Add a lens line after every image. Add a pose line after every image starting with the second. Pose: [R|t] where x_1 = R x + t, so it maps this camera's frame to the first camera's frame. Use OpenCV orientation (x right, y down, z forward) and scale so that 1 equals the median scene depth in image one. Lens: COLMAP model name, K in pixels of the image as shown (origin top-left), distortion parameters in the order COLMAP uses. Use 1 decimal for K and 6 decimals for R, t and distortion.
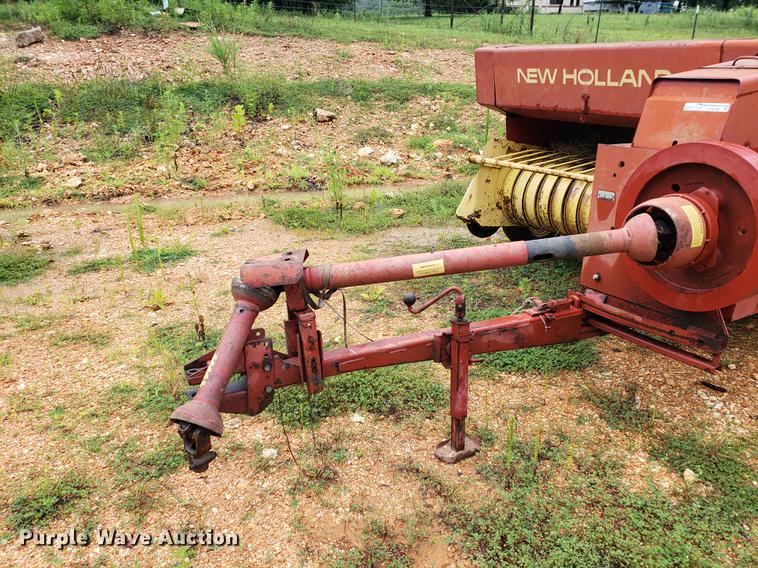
lens RADIAL K [[532.1, 0, 410.2], [0, 532.1, 284.8], [0, 0, 1]] dist [0.069353, -0.077390]
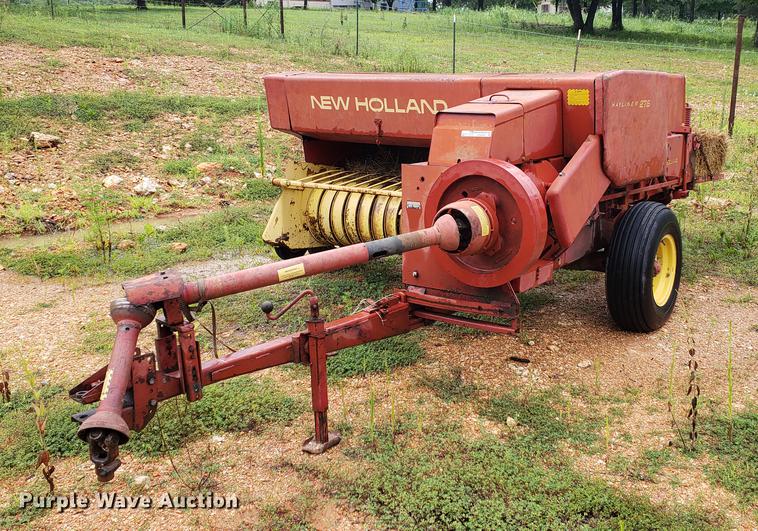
lens RADIAL K [[800.3, 0, 380.8], [0, 800.3, 244.5], [0, 0, 1]] dist [0.199377, -0.529072]
pose [[0.935052, -0.087864, 0.343450, -0.271838], [0.139022, 0.982080, -0.127246, 0.114636], [-0.326115, 0.166729, 0.930511, -0.521123]]
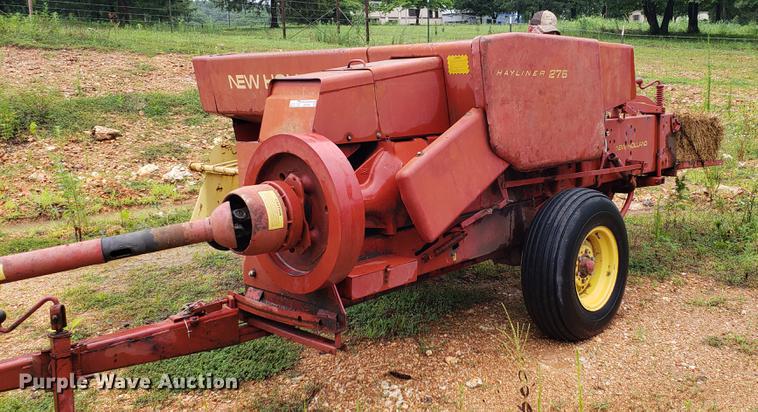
lens RADIAL K [[632.5, 0, 485.3], [0, 632.5, 189.1], [0, 0, 1]] dist [0.072981, -0.043930]
pose [[0.974222, -0.066734, 0.215495, 0.448492], [0.110861, 0.973566, -0.199698, 0.099572], [-0.196472, 0.218440, 0.955867, -0.191795]]
